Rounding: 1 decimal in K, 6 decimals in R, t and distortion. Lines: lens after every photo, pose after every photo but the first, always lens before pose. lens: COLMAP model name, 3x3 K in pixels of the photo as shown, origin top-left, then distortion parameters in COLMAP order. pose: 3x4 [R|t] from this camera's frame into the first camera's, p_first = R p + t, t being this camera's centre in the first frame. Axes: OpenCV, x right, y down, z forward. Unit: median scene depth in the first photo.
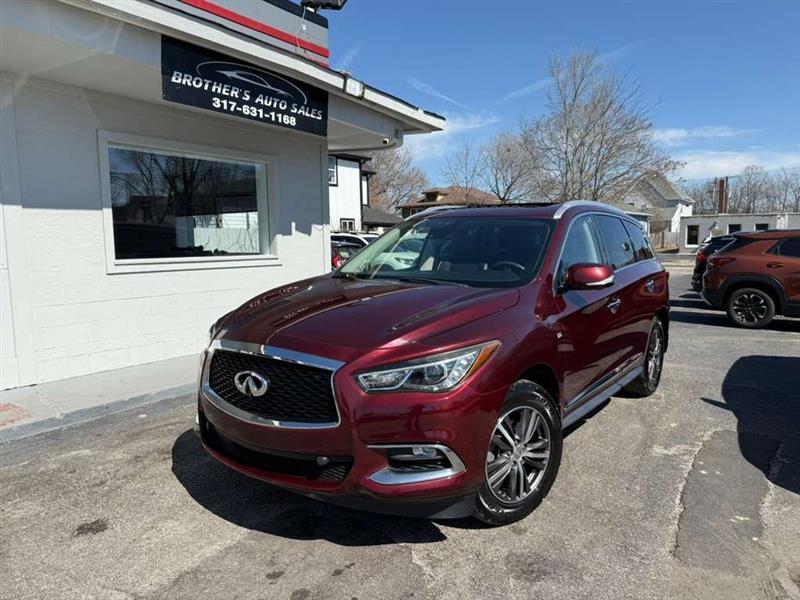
lens RADIAL K [[563.8, 0, 394.2], [0, 563.8, 307.9], [0, 0, 1]] dist [0.008540, -0.022197]
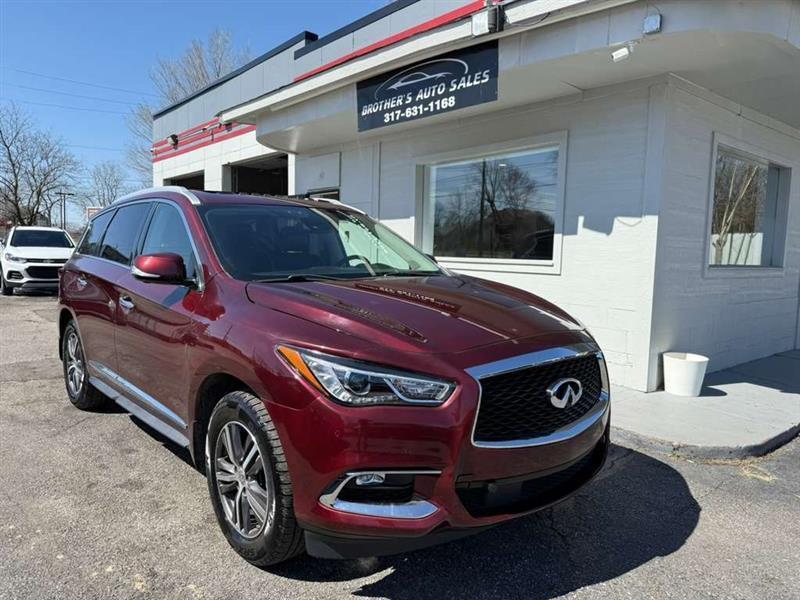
lens RADIAL K [[563.8, 0, 400.6], [0, 563.8, 301.0], [0, 0, 1]] dist [0.008540, -0.022197]
pose [[-0.250688, 0.094365, -0.963458, 0.782139], [-0.130540, 0.982853, 0.130231, -0.150283], [0.959226, 0.158417, -0.234071, 1.318341]]
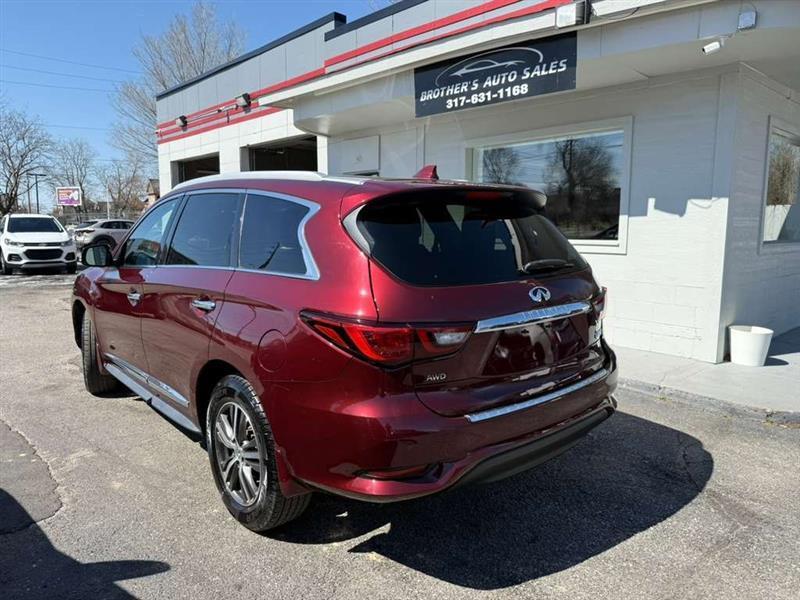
lens RADIAL K [[563.8, 0, 400.2], [0, 563.8, 295.2], [0, 0, 1]] dist [0.008540, -0.022197]
pose [[-0.207879, 0.132904, -0.969083, 0.859398], [-0.113248, 0.980794, 0.158803, -0.147344], [0.971577, 0.142759, -0.188836, 1.149641]]
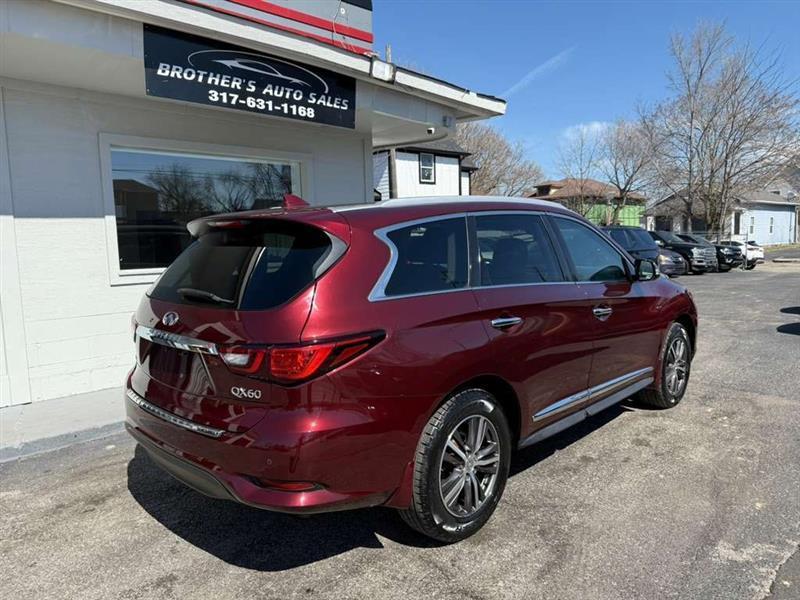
lens RADIAL K [[563.8, 0, 398.7], [0, 563.8, 299.9], [0, 0, 1]] dist [0.008540, -0.022197]
pose [[0.980791, 0.004792, -0.195001, 0.148506], [-0.006585, 0.999942, -0.008548, -0.031622], [0.194948, 0.009668, 0.980766, 0.173834]]
